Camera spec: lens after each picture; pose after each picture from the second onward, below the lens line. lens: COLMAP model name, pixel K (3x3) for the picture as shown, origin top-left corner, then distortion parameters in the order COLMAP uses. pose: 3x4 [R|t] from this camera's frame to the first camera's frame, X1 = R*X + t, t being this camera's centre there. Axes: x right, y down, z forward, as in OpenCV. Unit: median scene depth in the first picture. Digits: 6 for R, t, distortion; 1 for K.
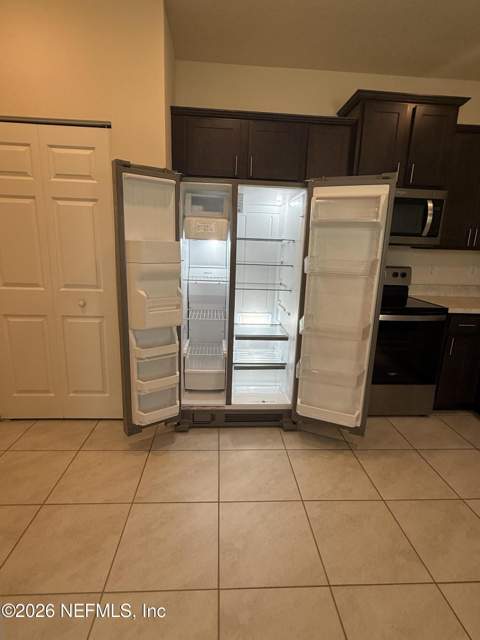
lens RADIAL K [[330.6, 0, 239.0], [0, 330.6, 316.3], [0, 0, 1]] dist [-0.000850, -0.000054]
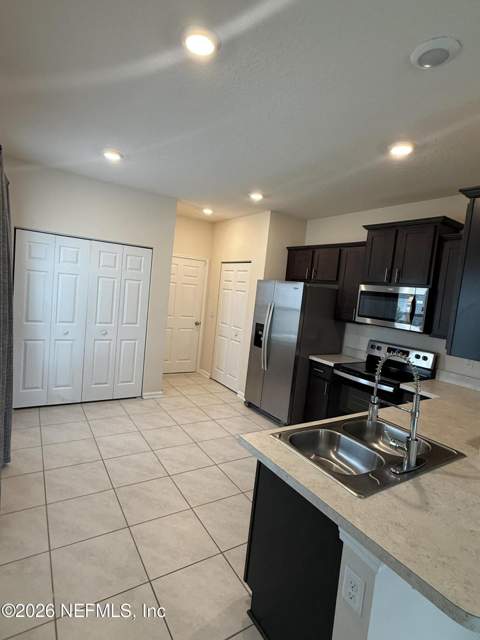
lens RADIAL K [[330.6, 0, 239.2], [0, 330.6, 318.9], [0, 0, 1]] dist [-0.000850, -0.000054]
pose [[0.490708, 0.094653, -0.866168, 1.332151], [-0.269568, 0.961803, -0.047614, -0.036320], [0.828576, 0.256856, 0.497480, -0.121986]]
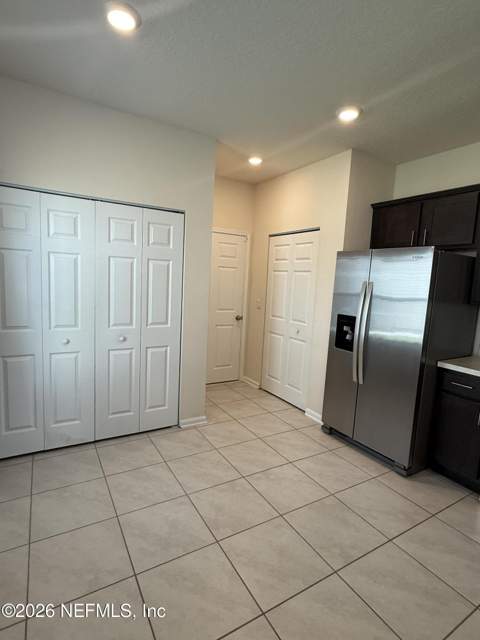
lens RADIAL K [[330.6, 0, 238.5], [0, 330.6, 319.6], [0, 0, 1]] dist [-0.000850, -0.000054]
pose [[0.464438, 0.098646, -0.880095, 0.759662], [-0.227711, 0.973666, -0.011033, -0.009177], [0.855830, 0.205531, 0.474670, -0.051862]]
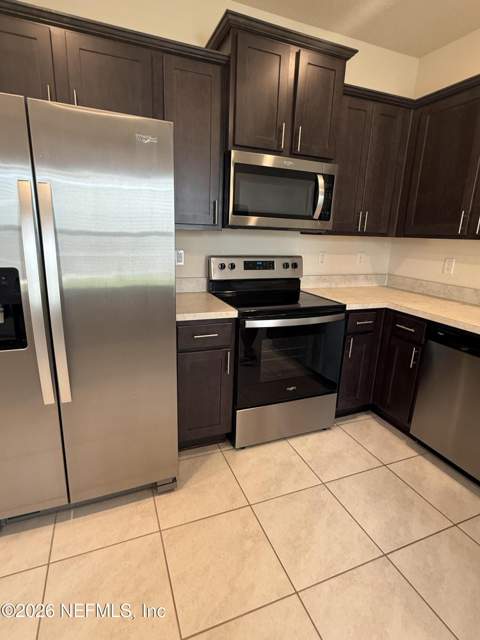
lens RADIAL K [[330.6, 0, 238.9], [0, 330.6, 316.6], [0, 0, 1]] dist [-0.000850, -0.000054]
pose [[0.948340, -0.077276, 0.307702, 0.103905], [0.064872, 0.996622, 0.050355, -0.054086], [-0.310554, -0.027793, 0.950149, 0.269900]]
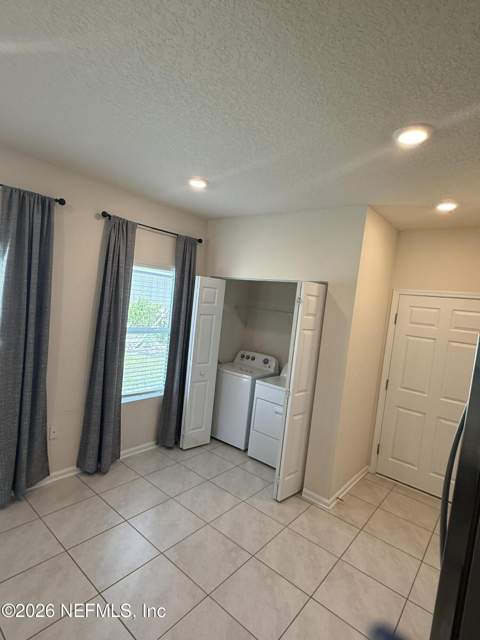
lens RADIAL K [[330.6, 0, 239.7], [0, 330.6, 320.7], [0, 0, 1]] dist [-0.000850, -0.000054]
pose [[-0.674901, -0.068483, -0.734724, 0.705604], [-0.283347, 0.943405, 0.172343, -0.335273], [0.681339, 0.324496, -0.656109, 0.871551]]
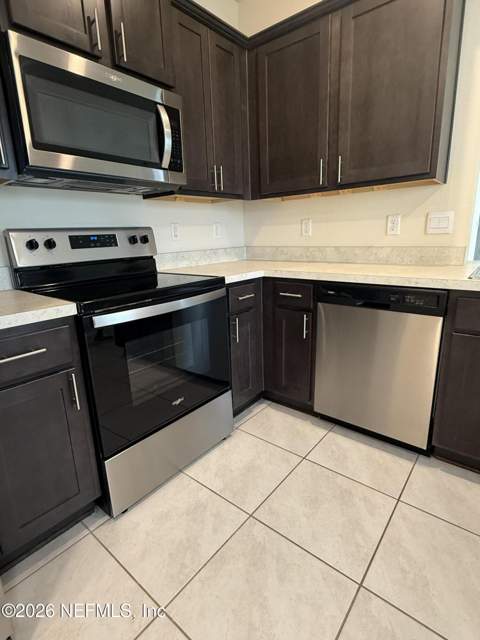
lens RADIAL K [[330.6, 0, 237.6], [0, 330.6, 317.0], [0, 0, 1]] dist [-0.000850, -0.000054]
pose [[0.677951, -0.231355, 0.697752, 0.162836], [0.214384, 0.970147, 0.113373, -0.016135], [-0.703151, 0.072726, 0.707311, 0.504638]]
